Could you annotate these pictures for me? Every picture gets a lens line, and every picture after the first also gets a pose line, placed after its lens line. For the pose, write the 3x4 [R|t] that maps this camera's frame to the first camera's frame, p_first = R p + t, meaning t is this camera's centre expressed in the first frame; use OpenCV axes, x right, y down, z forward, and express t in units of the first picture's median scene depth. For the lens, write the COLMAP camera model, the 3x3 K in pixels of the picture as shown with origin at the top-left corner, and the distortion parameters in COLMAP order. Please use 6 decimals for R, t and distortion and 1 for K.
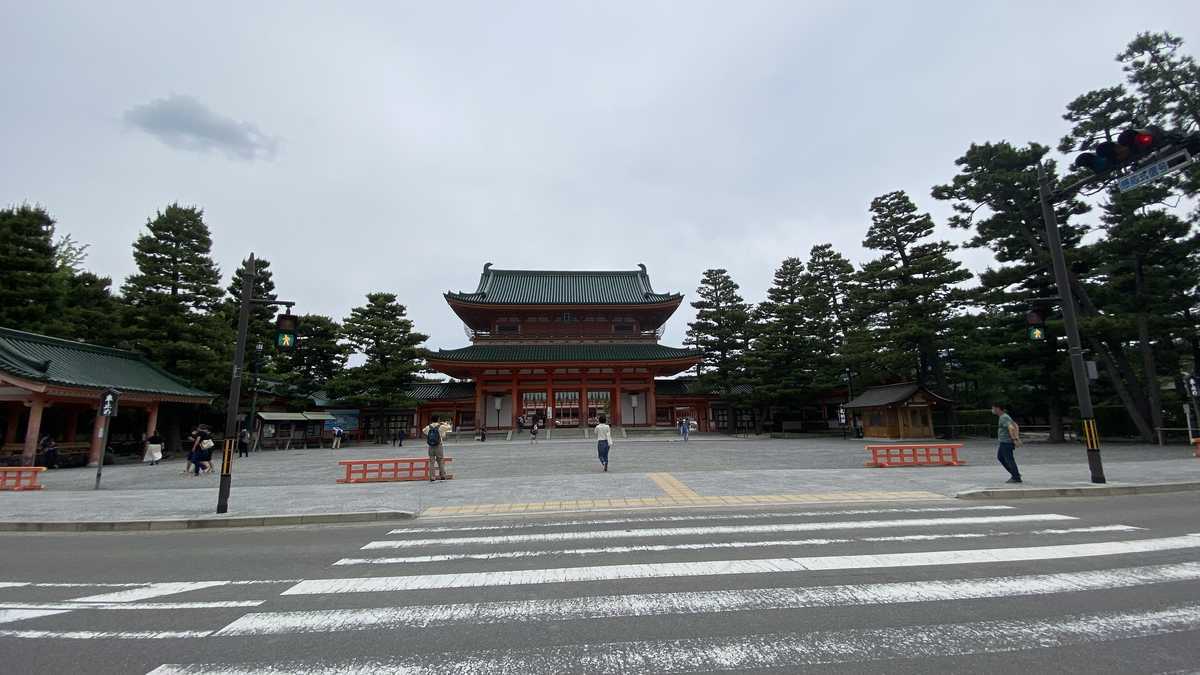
lens RADIAL K [[483.8, 0, 600.0], [0, 483.8, 337.5], [0, 0, 1]] dist [0.001191, -0.013251]
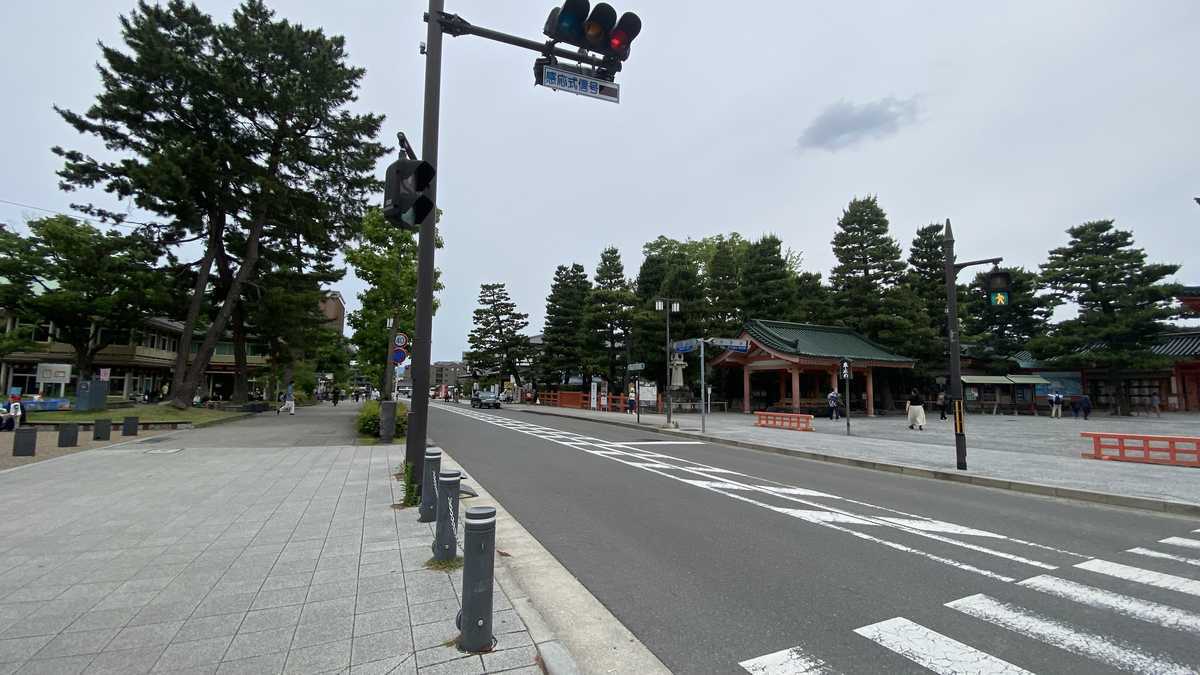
lens RADIAL K [[483.8, 0, 600.0], [0, 483.8, 337.5], [0, 0, 1]] dist [0.001191, -0.013251]
pose [[0.334948, -0.073640, -0.939355, -0.012897], [0.143257, 0.989331, -0.026476, -0.002717], [0.931283, -0.125701, 0.341924, -0.022374]]
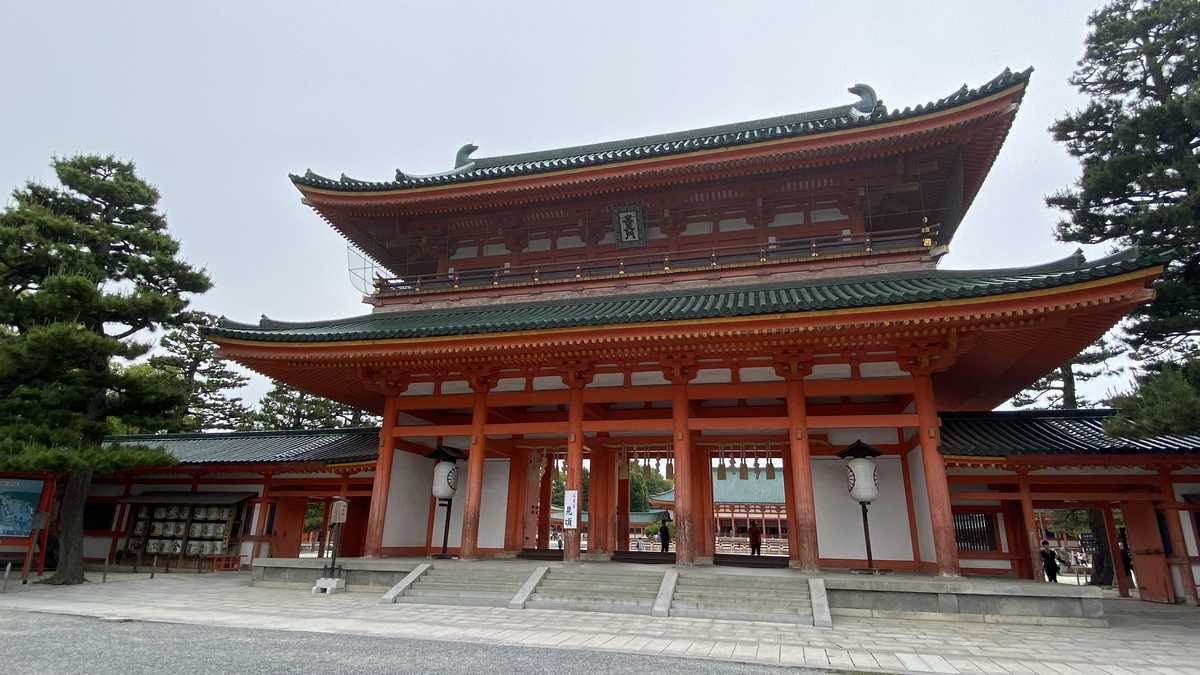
lens RADIAL K [[614.4, 0, 600.0], [0, 614.4, 337.5], [0, 0, 1]] dist [0.025659, 0.000061]
pose [[0.937361, -0.065444, -0.342156, 0.081038], [0.018177, 0.990045, -0.139570, 0.139982], [0.347884, 0.124608, 0.929220, 0.856696]]
